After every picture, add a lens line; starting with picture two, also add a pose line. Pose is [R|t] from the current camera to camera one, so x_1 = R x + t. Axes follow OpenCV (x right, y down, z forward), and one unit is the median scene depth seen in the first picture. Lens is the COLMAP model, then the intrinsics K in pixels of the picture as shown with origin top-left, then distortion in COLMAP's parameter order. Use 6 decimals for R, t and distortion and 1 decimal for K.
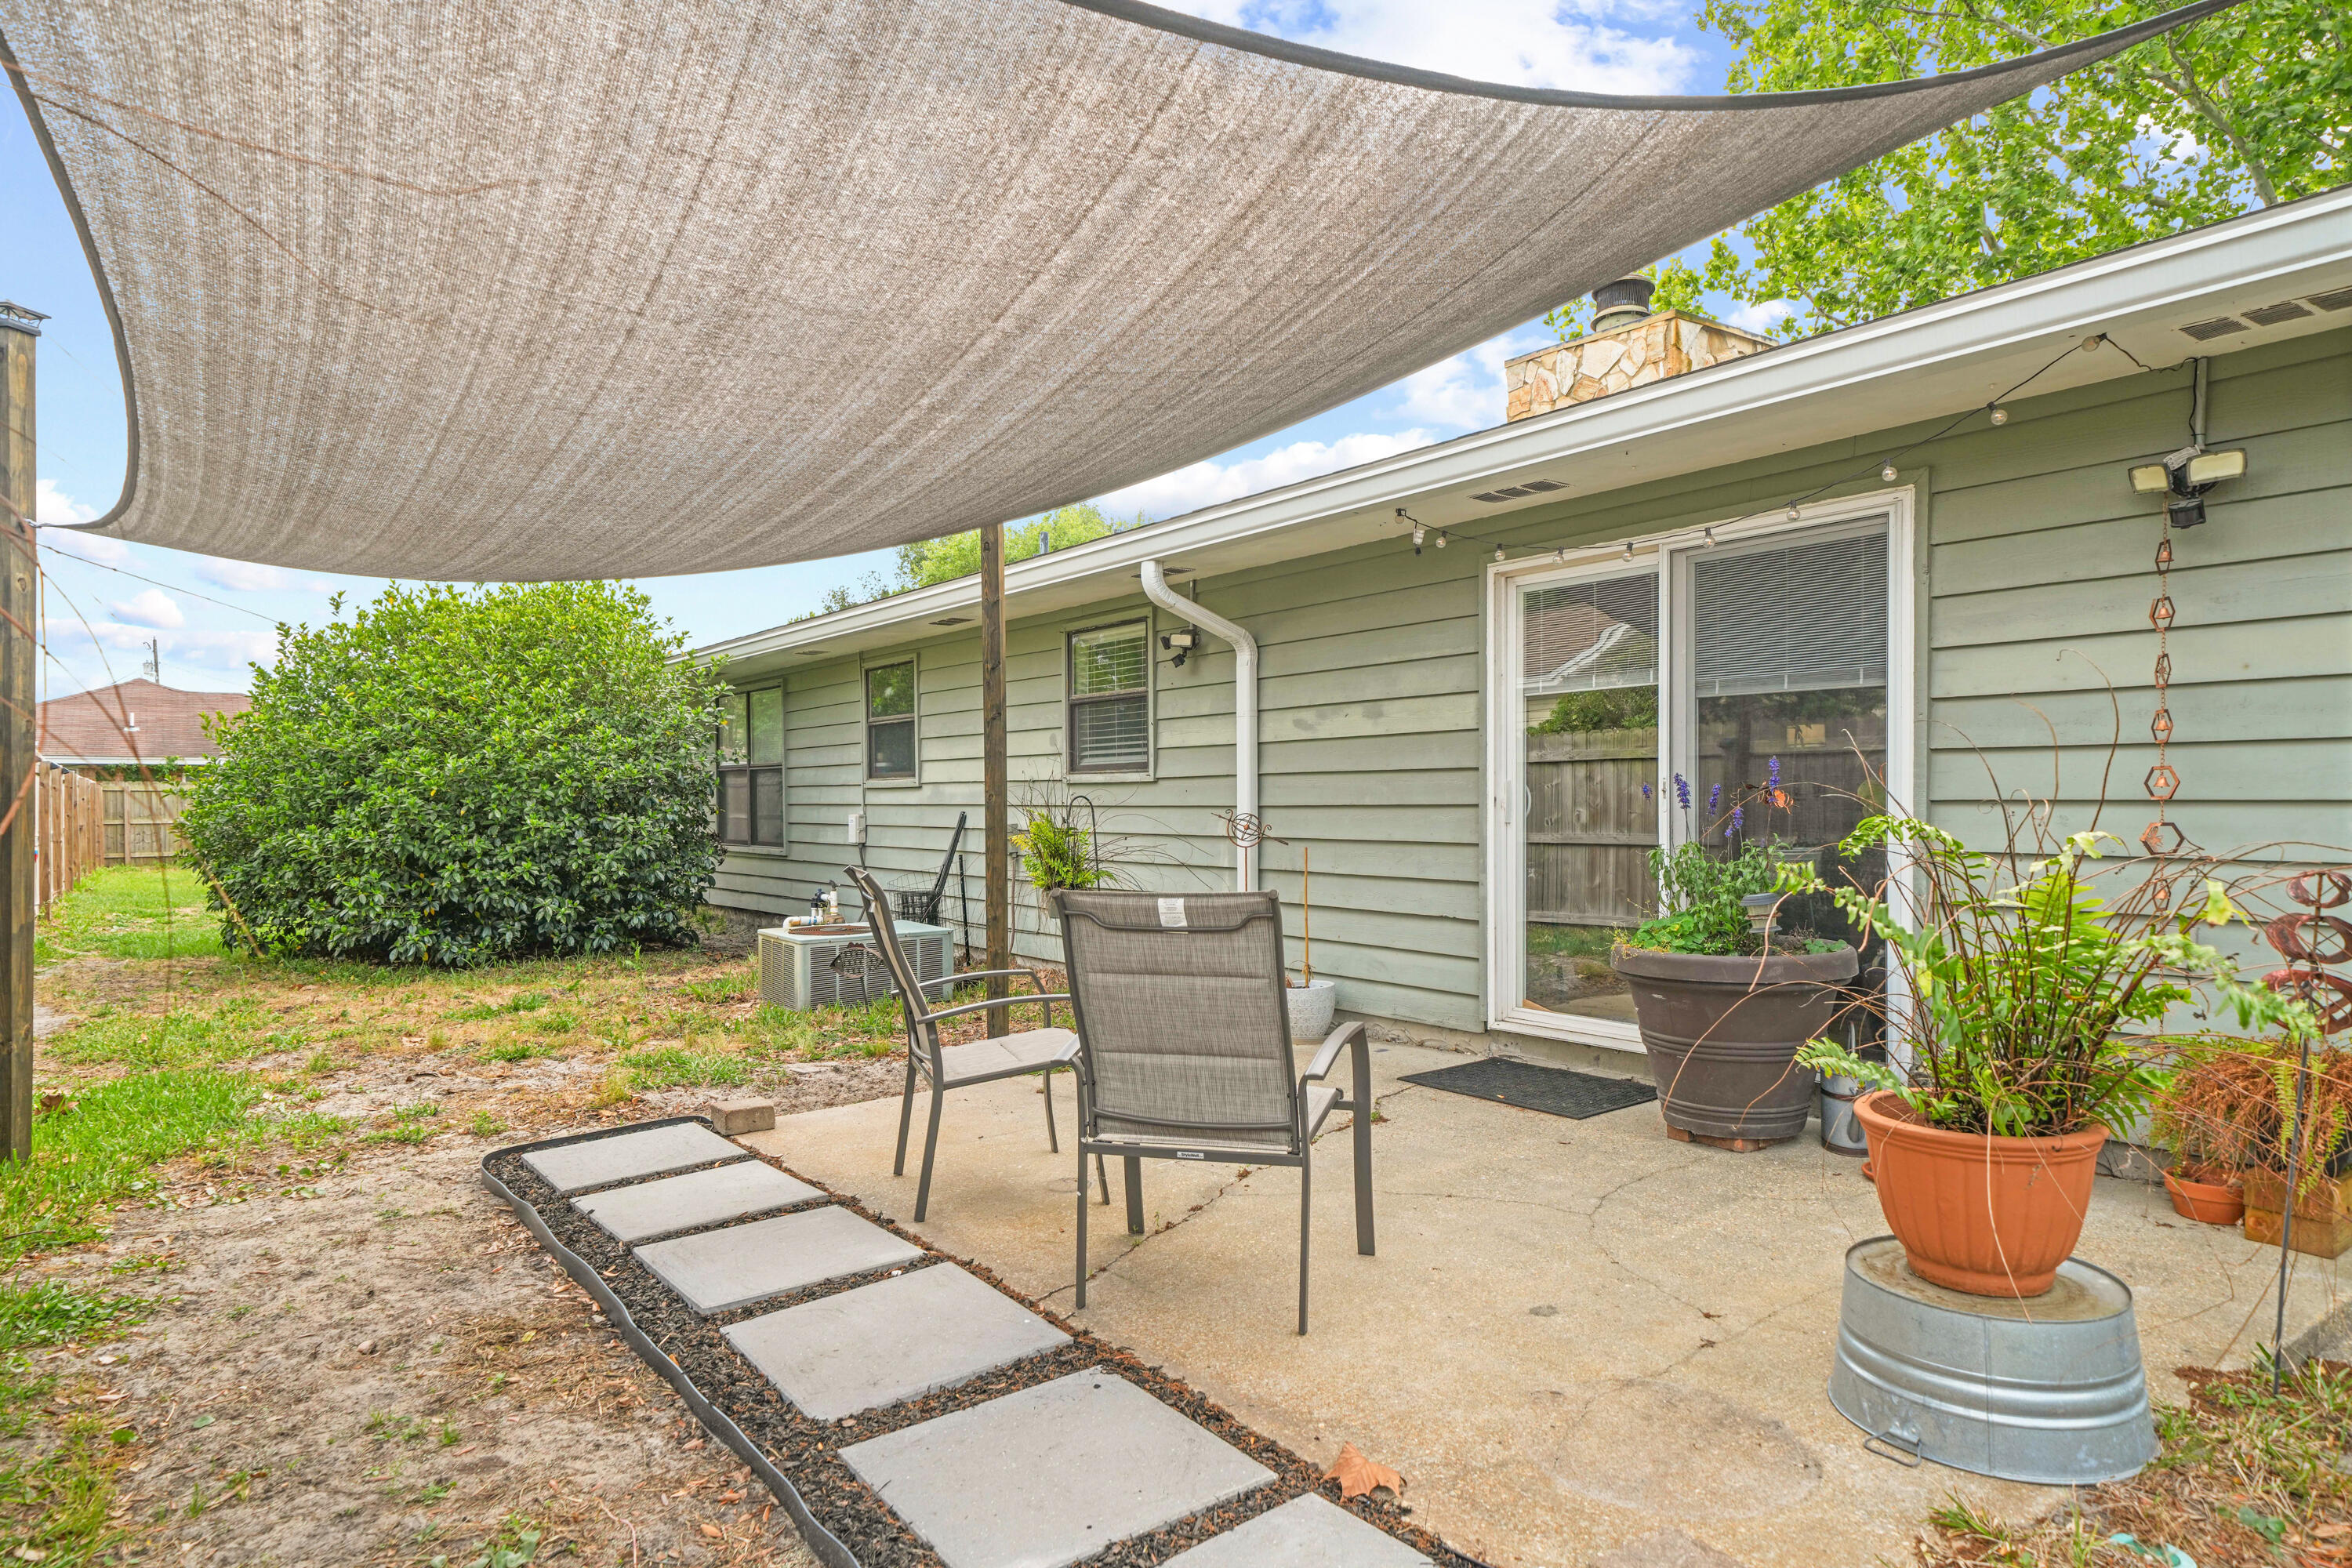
lens RADIAL K [[1350.6, 0, 1180.2], [0, 1350.6, 799.1], [0, 0, 1]] dist [0.021582, 0.000548]
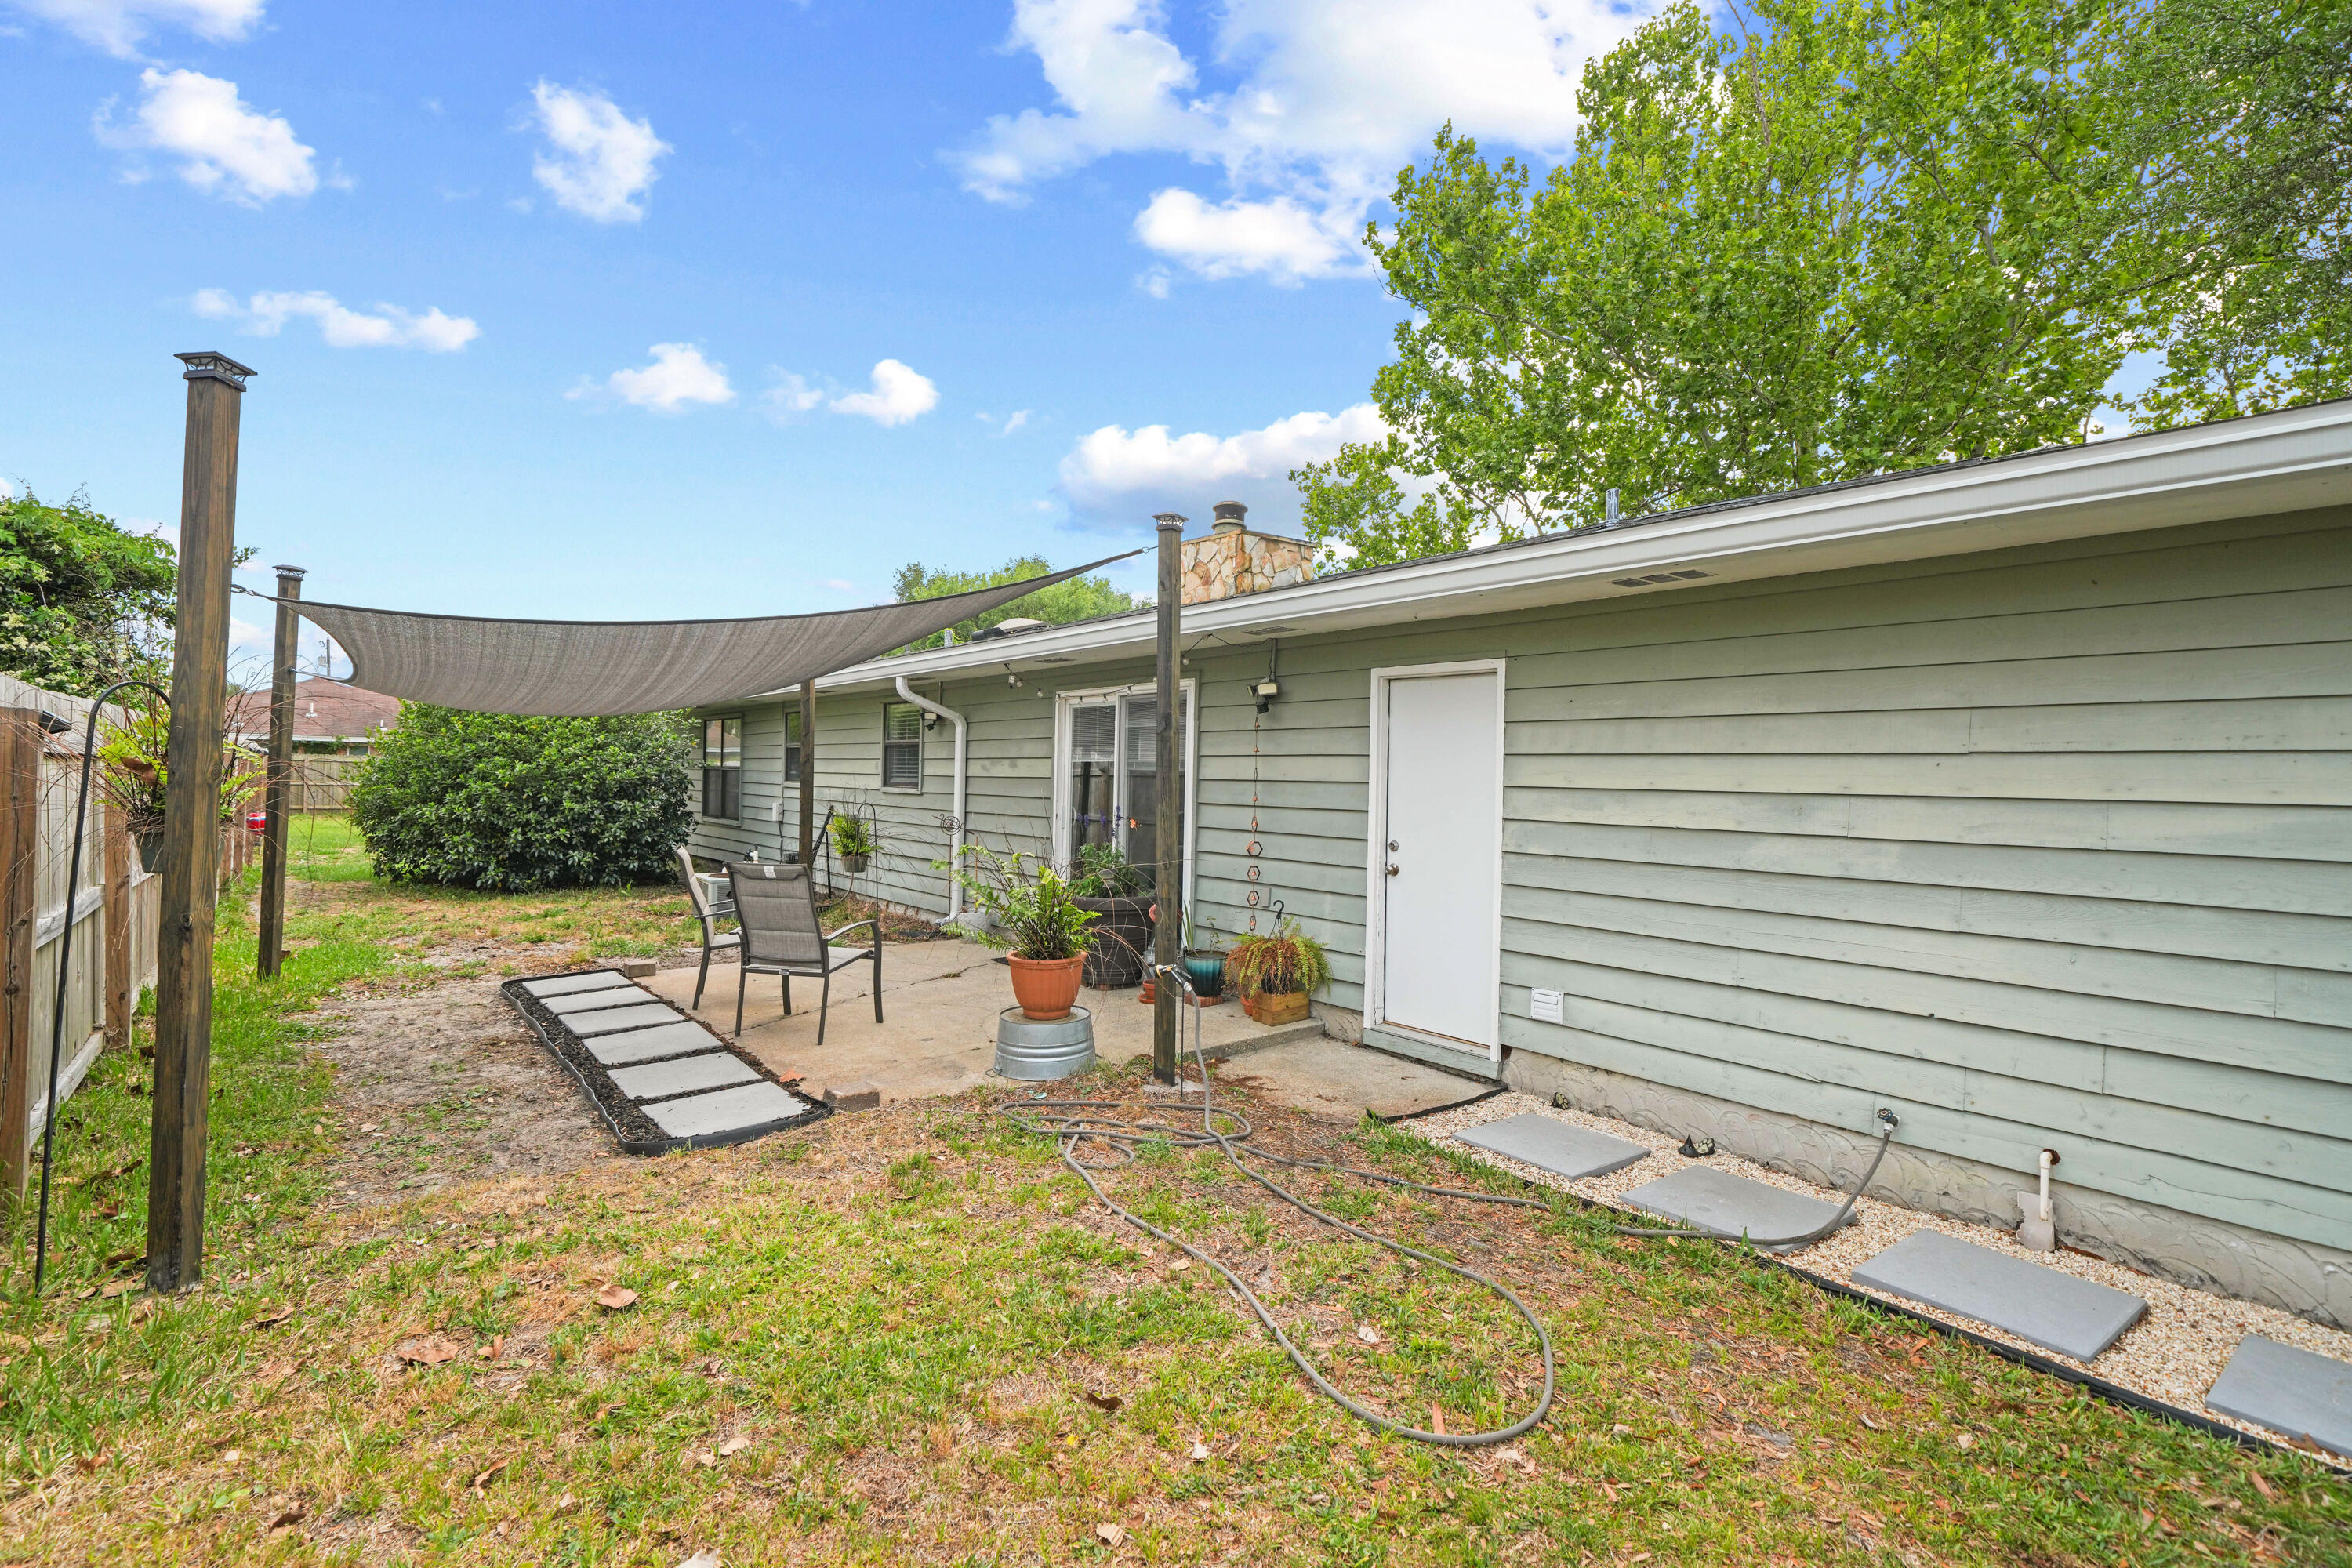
lens RADIAL K [[1067.8, 0, 1171.4], [0, 1067.8, 763.0], [0, 0, 1]] dist [0.005302, 0.000042]
pose [[0.999232, 0.027510, 0.027892, 0.241069], [-0.027113, 0.999527, -0.014517, -0.038365], [-0.028278, 0.013749, 0.999506, -0.351398]]
